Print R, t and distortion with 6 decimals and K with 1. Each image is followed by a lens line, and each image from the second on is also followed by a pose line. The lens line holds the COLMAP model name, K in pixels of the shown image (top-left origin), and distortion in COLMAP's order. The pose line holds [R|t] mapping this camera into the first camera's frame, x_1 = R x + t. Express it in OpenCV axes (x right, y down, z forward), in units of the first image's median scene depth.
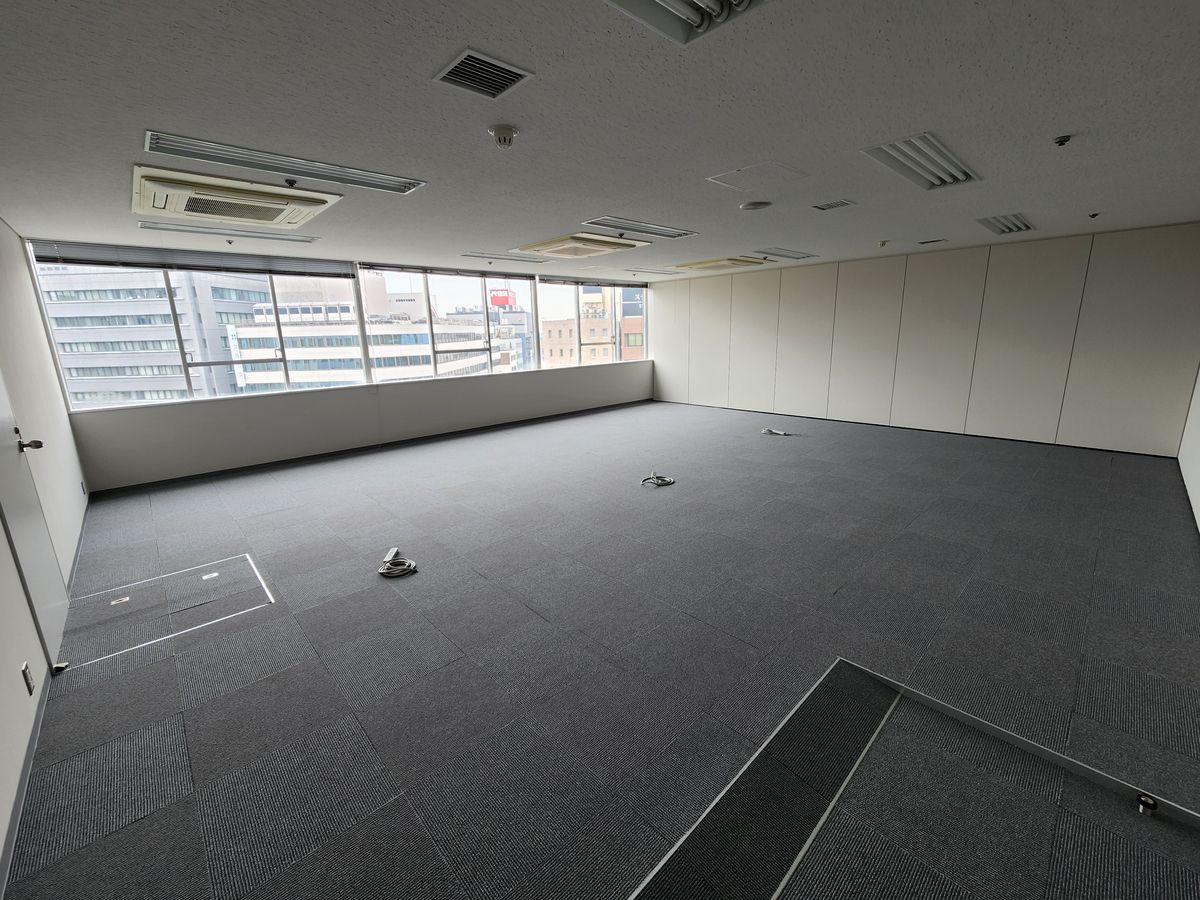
lens RADIAL K [[489.5, 0, 624.5], [0, 489.5, 445.1], [0, 0, 1]] dist [0.006426, -0.002979]
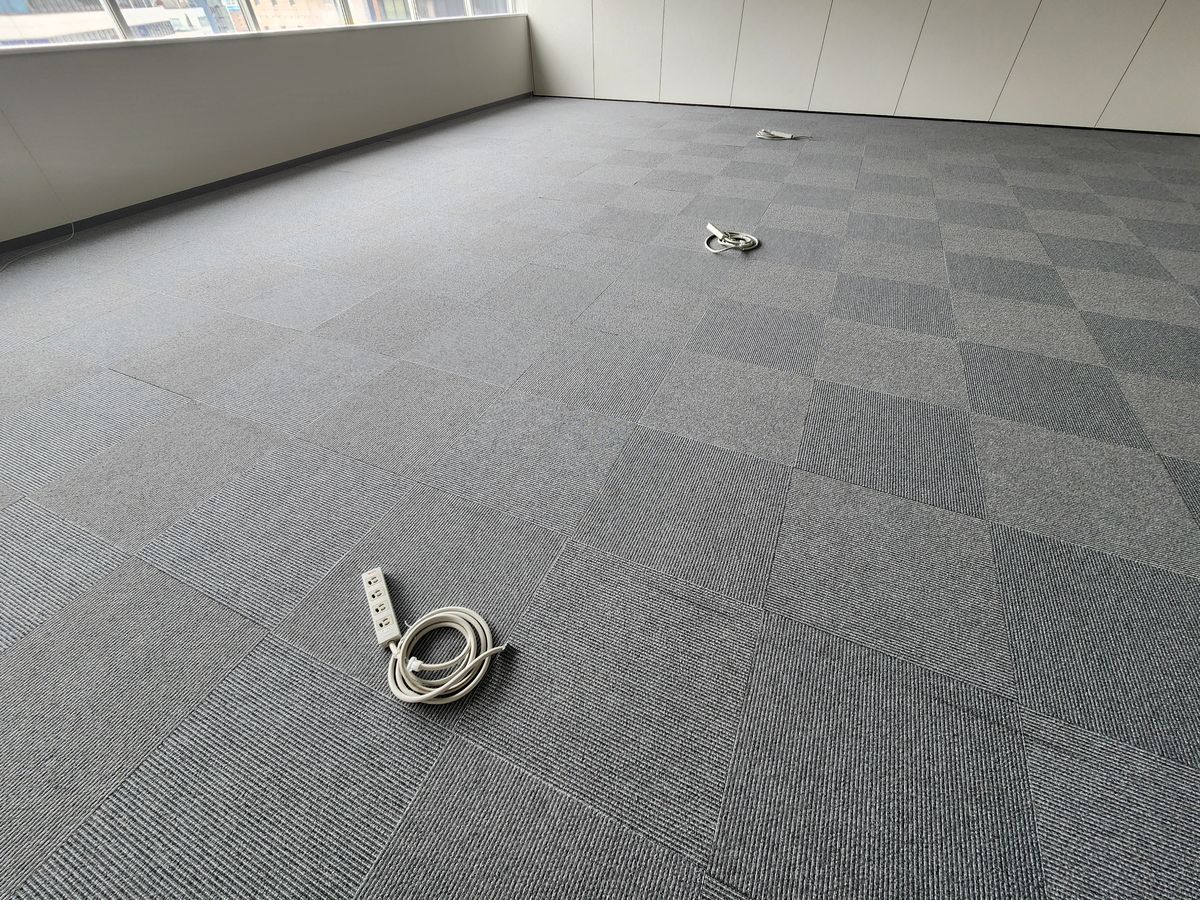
lens RADIAL K [[489.5, 0, 602.6], [0, 489.5, 429.4], [0, 0, 1]] dist [0.006426, -0.002979]
pose [[0.933812, -0.228995, 0.274874, -0.268932], [0.074188, 0.875558, 0.477383, -0.017844], [-0.349986, -0.425394, 0.834595, 0.484541]]
